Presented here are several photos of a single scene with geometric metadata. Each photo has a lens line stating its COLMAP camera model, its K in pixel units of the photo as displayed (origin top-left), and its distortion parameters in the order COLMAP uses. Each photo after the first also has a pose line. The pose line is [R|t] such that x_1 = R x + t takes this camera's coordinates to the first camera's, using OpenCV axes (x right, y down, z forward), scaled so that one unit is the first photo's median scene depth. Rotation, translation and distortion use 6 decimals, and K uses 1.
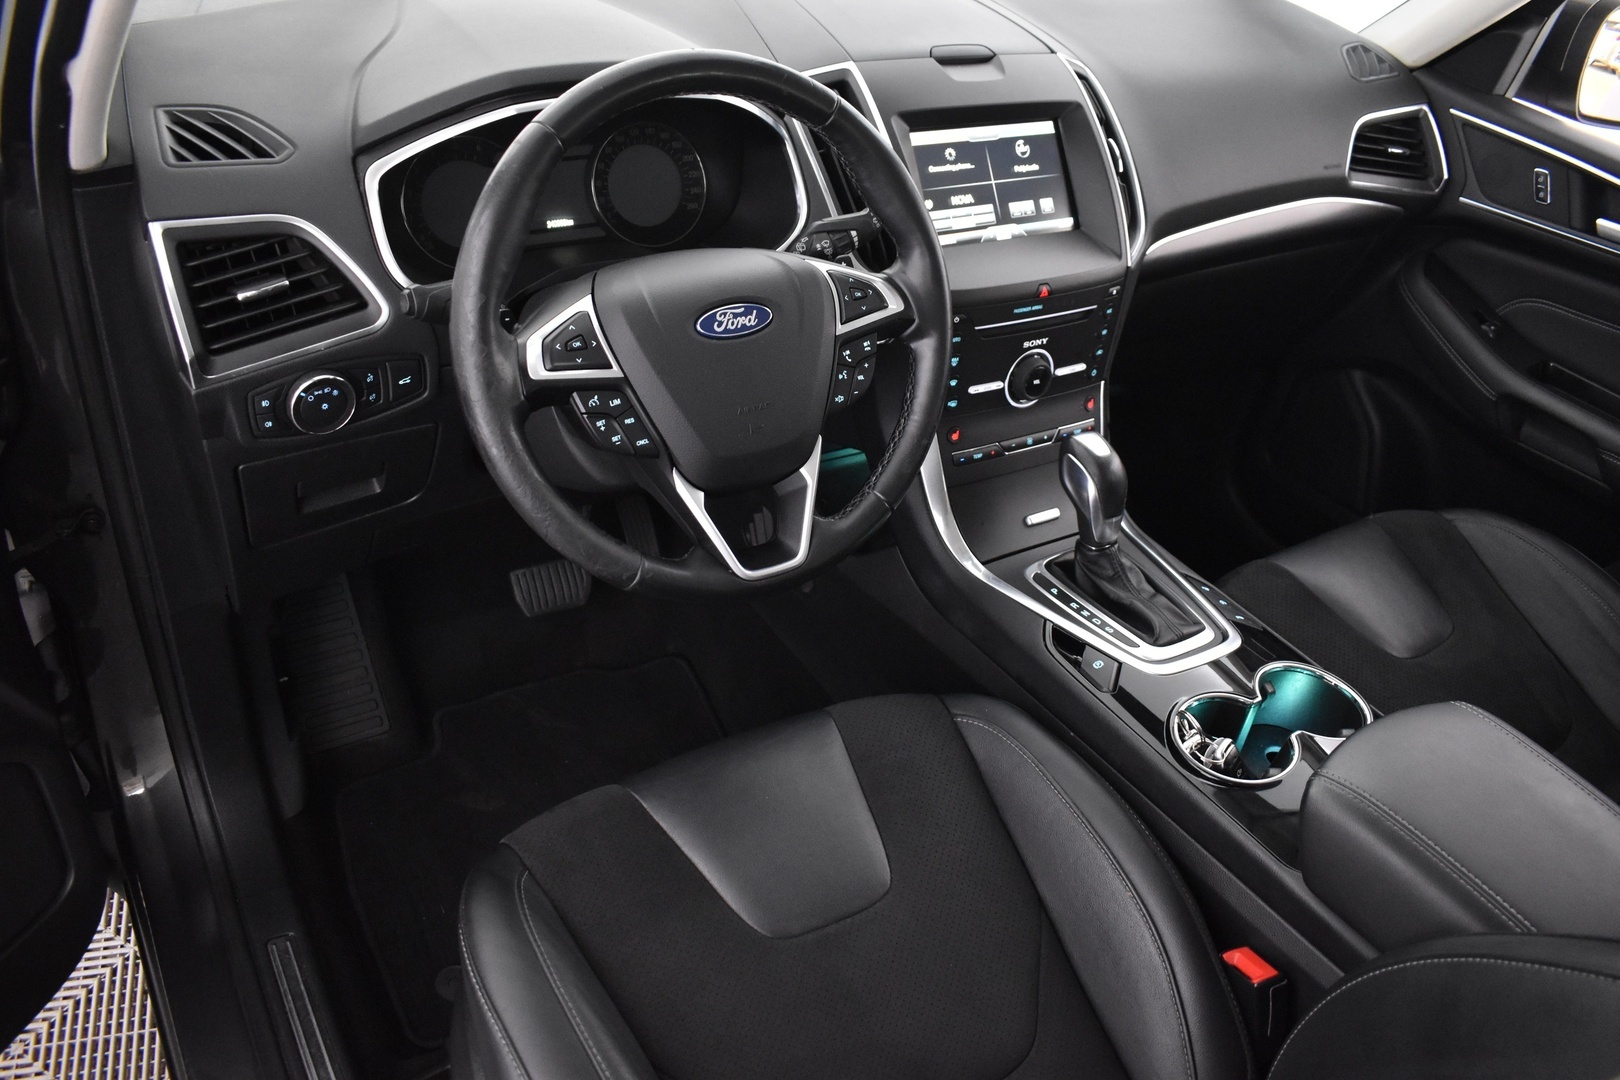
lens RADIAL K [[1236.1, 0, 807.4], [0, 1236.1, 524.4], [0, 0, 1]] dist [-0.086713, 0.006722]
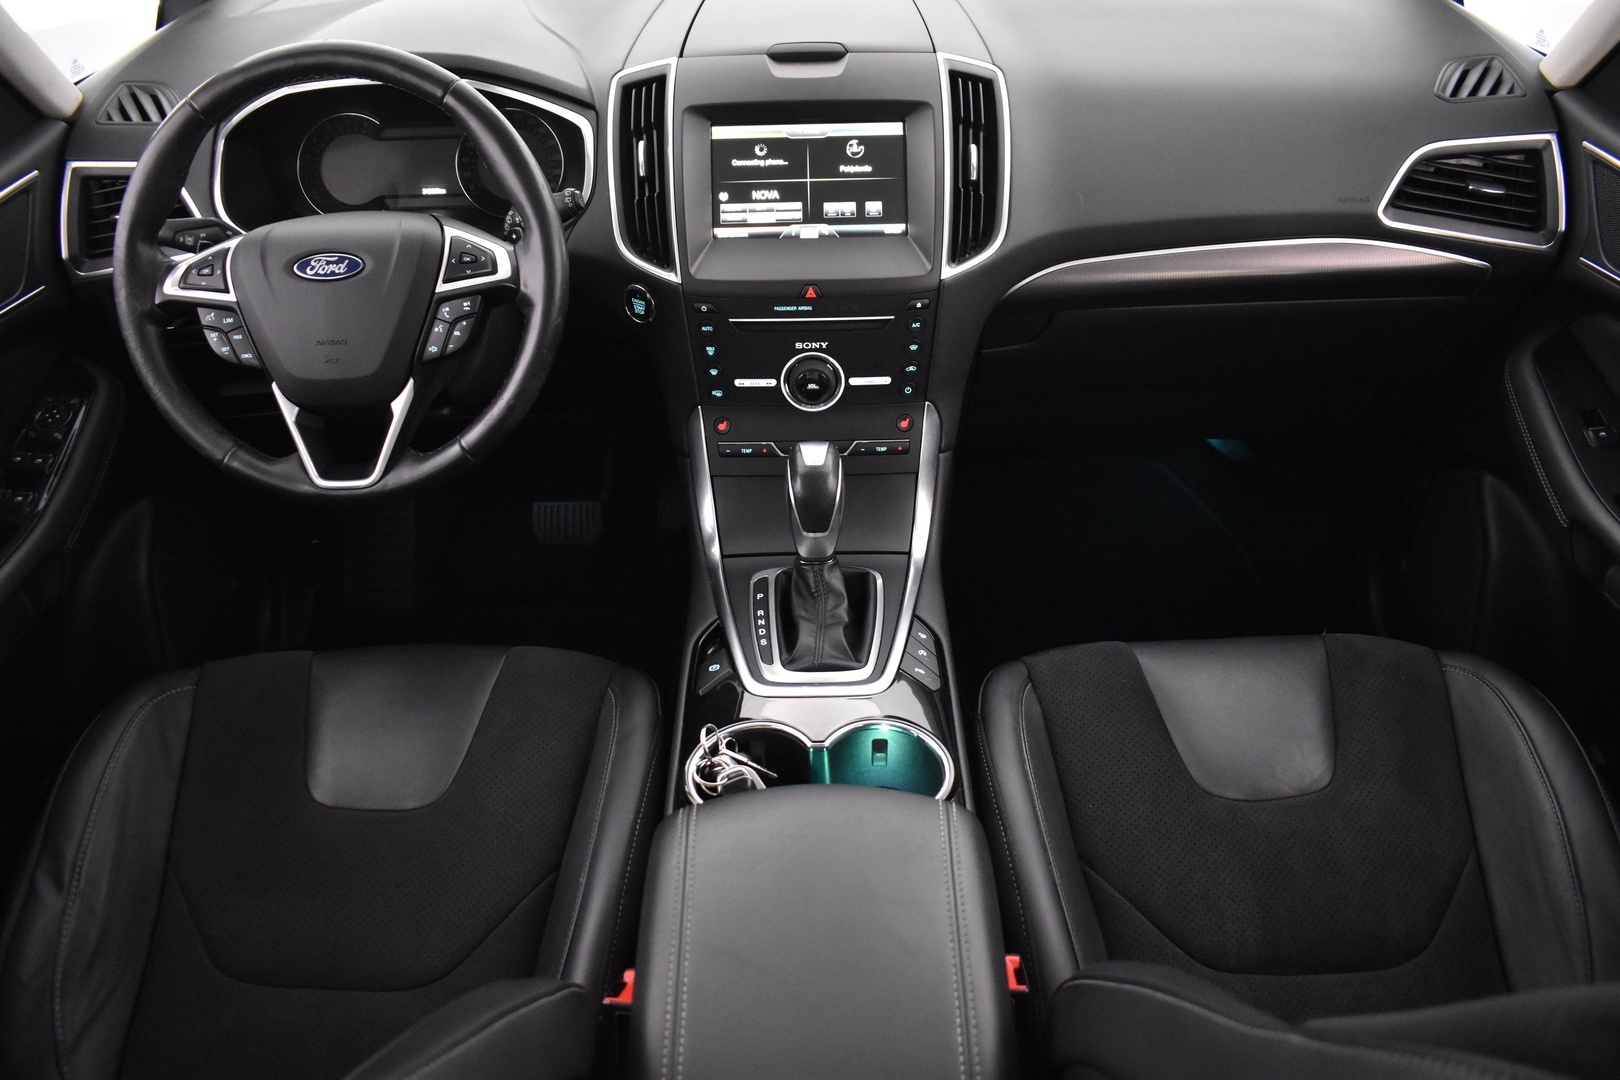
lens RADIAL K [[1236.1, 0, 807.4], [0, 1236.1, 524.4], [0, 0, 1]] dist [-0.086713, 0.006722]
pose [[0.849672, 0.196331, -0.489399, 0.699444], [-0.206813, 0.977817, 0.033210, -0.041678], [0.485062, 0.072997, 0.871428, 0.161244]]
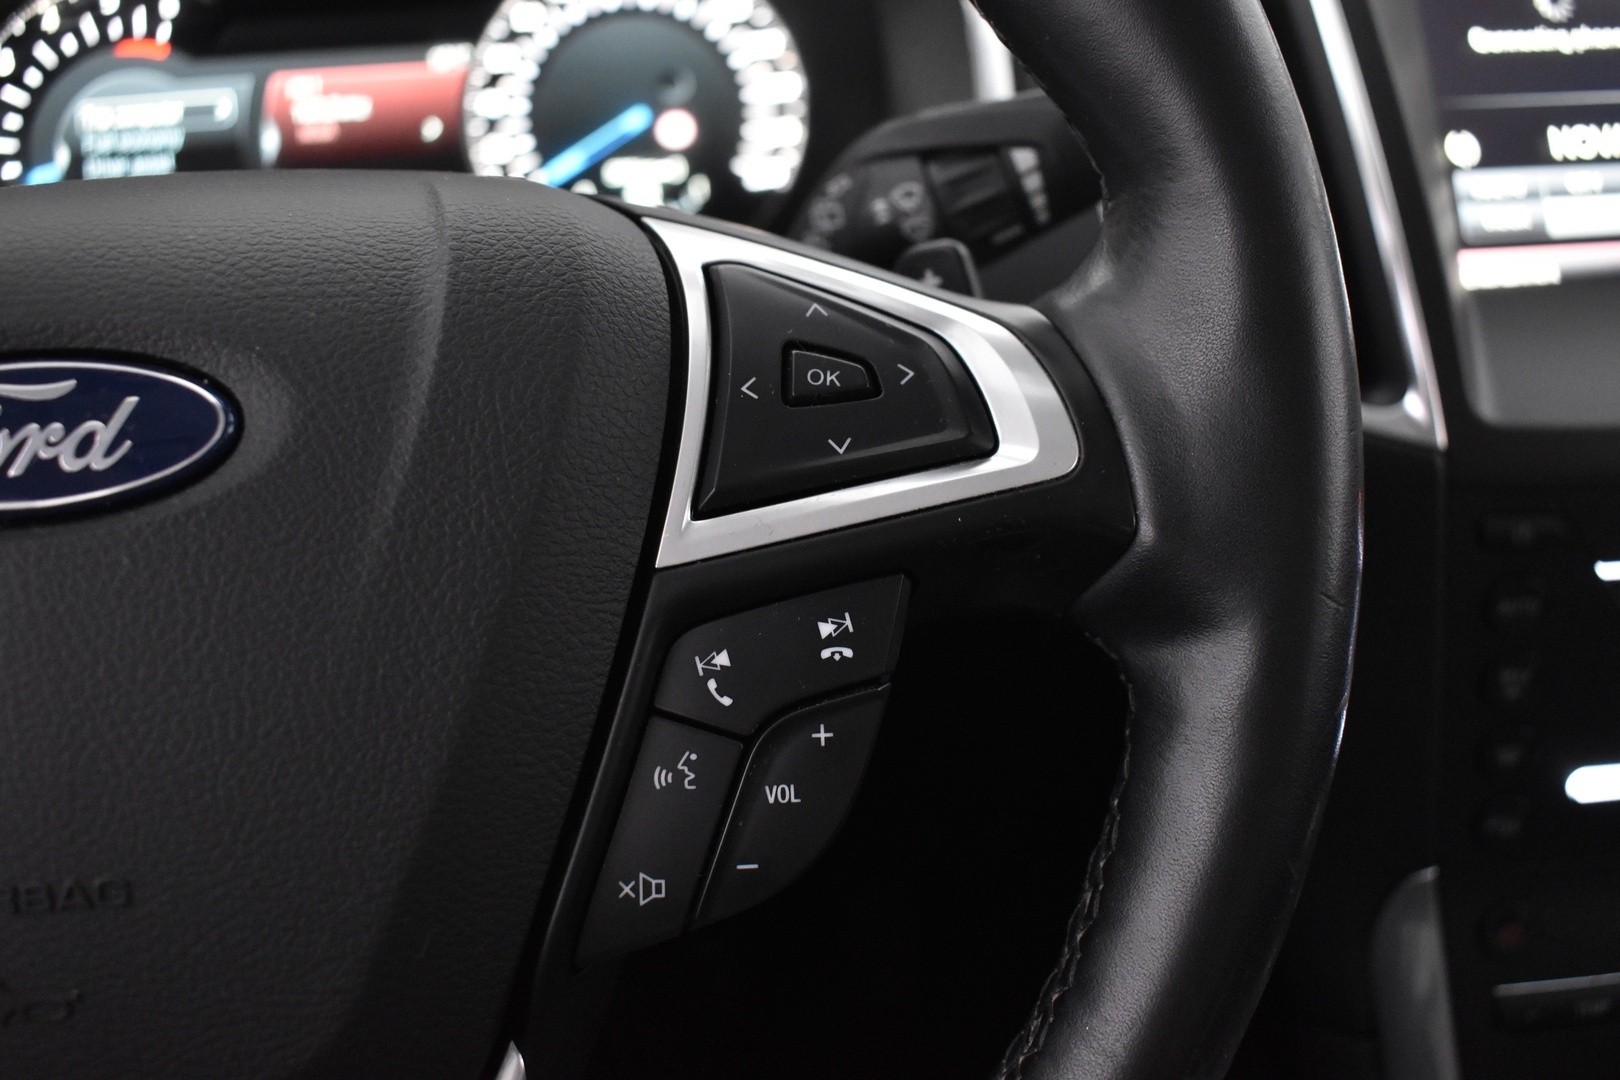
lens RADIAL K [[1396.0, 0, 652.0], [0, 1396.0, 538.2], [0, 0, 1]] dist [-0.012722, -0.108582]
pose [[0.858240, 0.103400, -0.502726, 0.103768], [-0.164838, 0.983136, -0.079195, -0.108988], [0.486059, 0.150837, 0.860811, 0.629115]]
